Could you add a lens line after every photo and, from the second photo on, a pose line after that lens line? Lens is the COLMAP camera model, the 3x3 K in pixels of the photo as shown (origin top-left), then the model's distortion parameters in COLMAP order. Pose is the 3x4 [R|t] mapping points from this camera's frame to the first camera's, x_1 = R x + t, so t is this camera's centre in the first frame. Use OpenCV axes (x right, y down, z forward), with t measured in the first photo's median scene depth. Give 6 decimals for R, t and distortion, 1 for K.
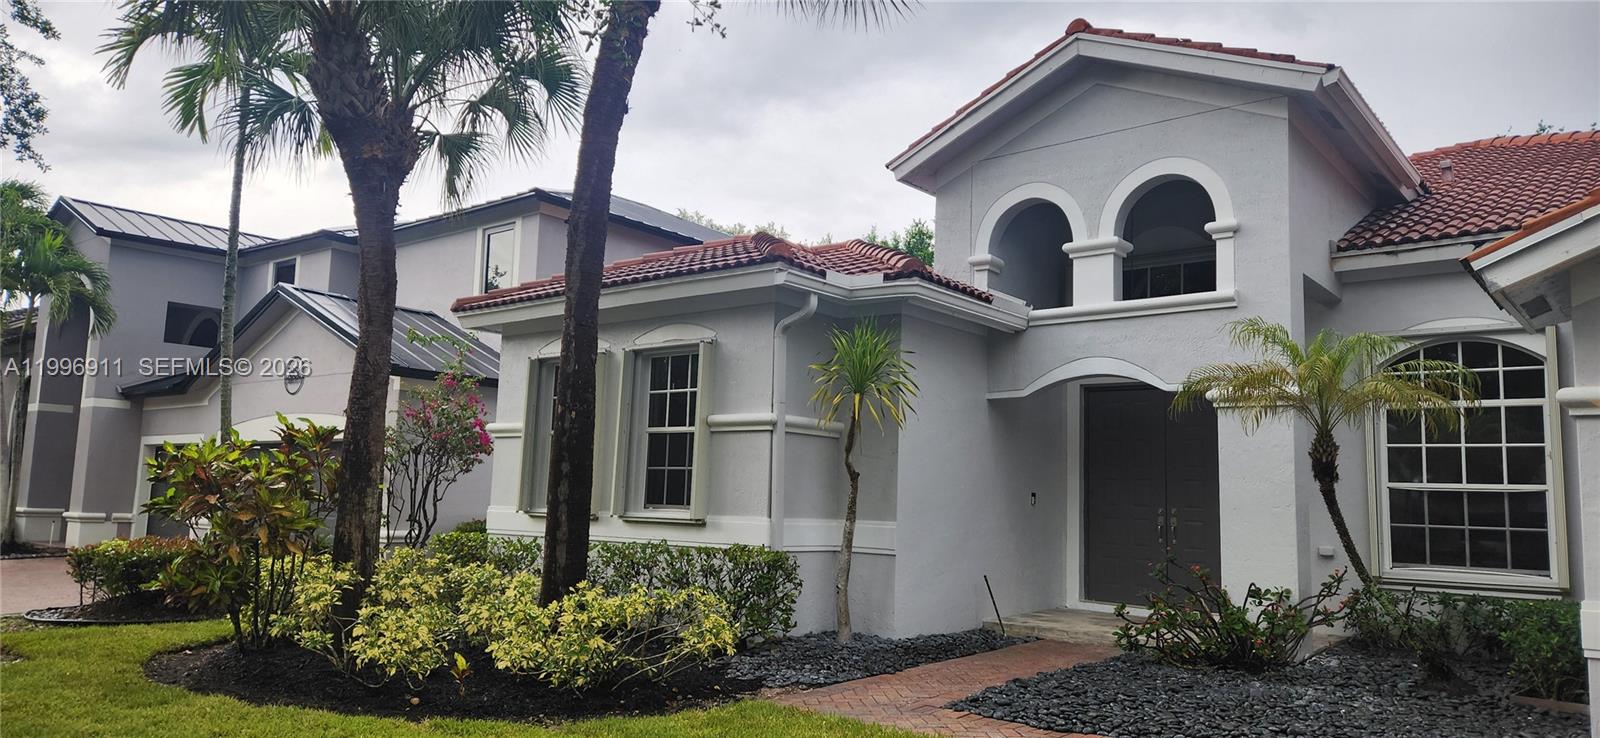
lens RADIAL K [[1069.8, 0, 796.3], [0, 1069.8, 380.8], [0, 0, 1]] dist [0.076376, -0.065415]
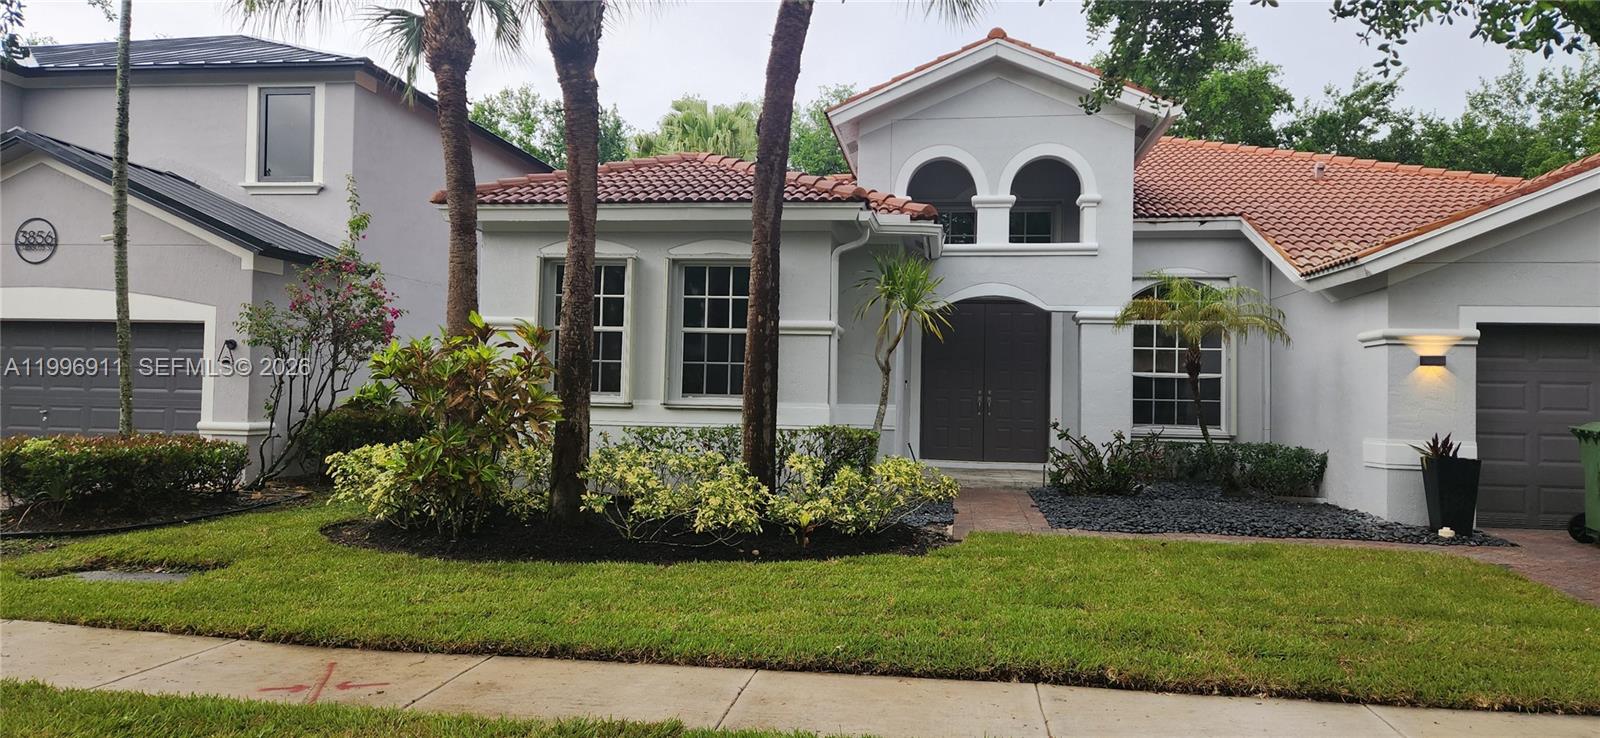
lens RADIAL K [[1069.8, 0, 794.0], [0, 1069.8, 363.0], [0, 0, 1]] dist [0.076376, -0.065415]
pose [[0.855584, 0.001717, 0.517660, -0.685174], [-0.053266, 0.994979, 0.084738, -0.023818], [-0.514915, -0.100074, 0.851380, -0.047584]]
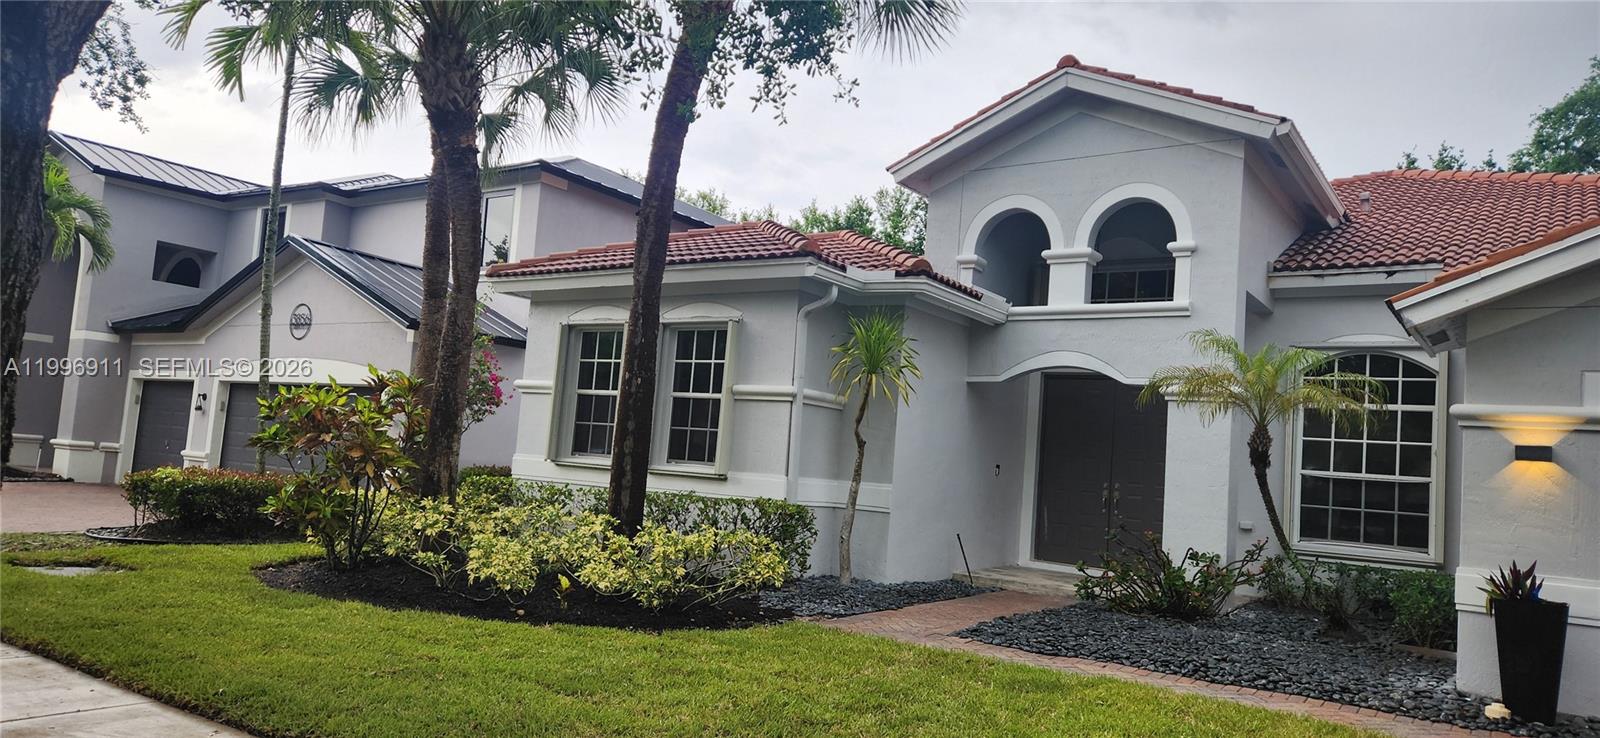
lens RADIAL K [[1069.8, 0, 768.5], [0, 1069.8, 382.8], [0, 0, 1]] dist [0.076376, -0.065415]
pose [[0.996891, 0.050927, 0.060129, -0.114803], [-0.053172, 0.997924, 0.036335, -0.013575], [-0.058153, -0.039419, 0.997529, -0.147251]]
